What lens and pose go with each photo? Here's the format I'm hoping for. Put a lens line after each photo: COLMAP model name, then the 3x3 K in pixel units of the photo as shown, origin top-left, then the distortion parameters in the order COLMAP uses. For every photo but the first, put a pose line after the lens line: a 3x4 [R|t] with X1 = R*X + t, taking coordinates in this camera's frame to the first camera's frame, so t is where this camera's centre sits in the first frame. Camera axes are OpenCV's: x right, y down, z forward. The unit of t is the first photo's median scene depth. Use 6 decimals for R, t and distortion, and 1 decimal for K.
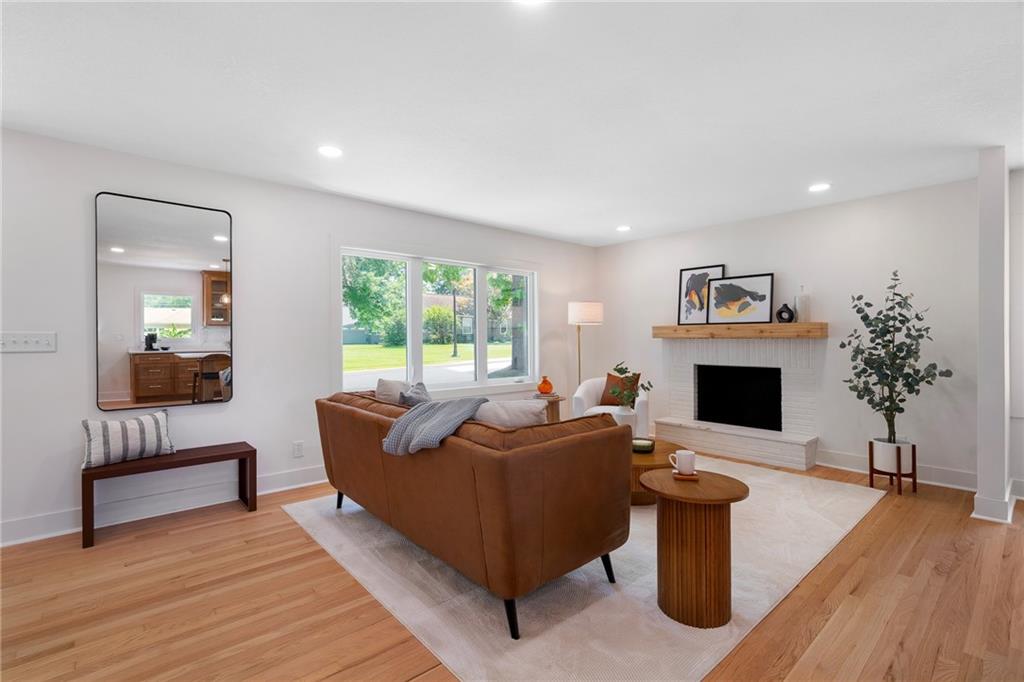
lens RADIAL K [[461.2, 0, 509.2], [0, 461.2, 339.7], [0, 0, 1]] dist [-0.010650, 0.000731]
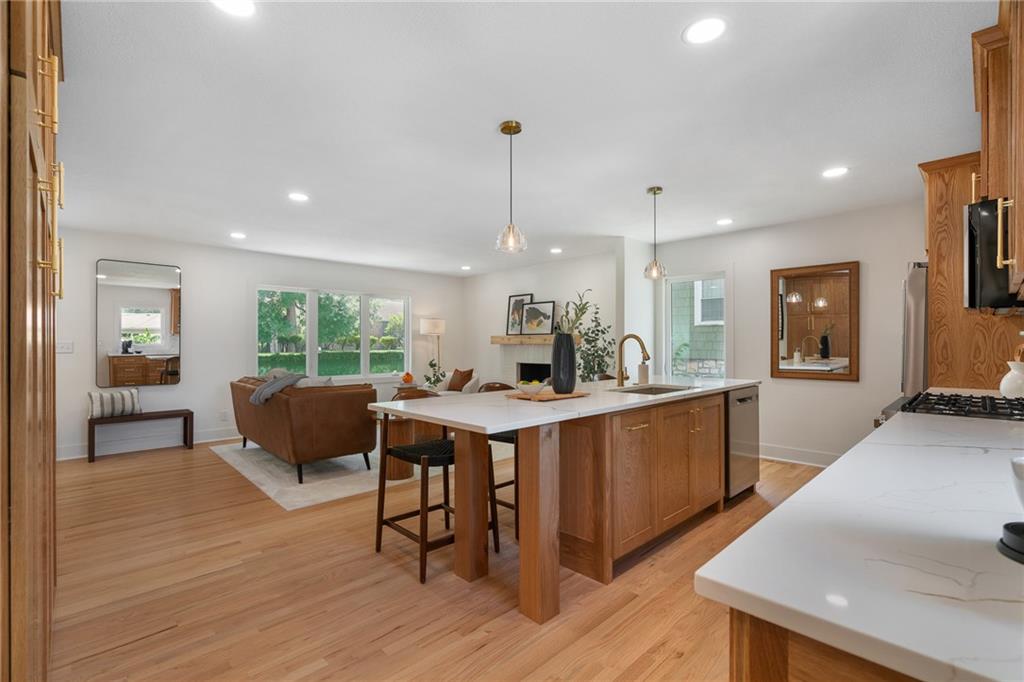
lens RADIAL K [[461.2, 0, 508.1], [0, 461.2, 346.1], [0, 0, 1]] dist [-0.010650, 0.000731]
pose [[0.999455, 0.000782, 0.033000, 0.374954], [-0.000879, 0.999995, 0.002924, -0.002878], [-0.032997, -0.002951, 0.999451, -0.489172]]
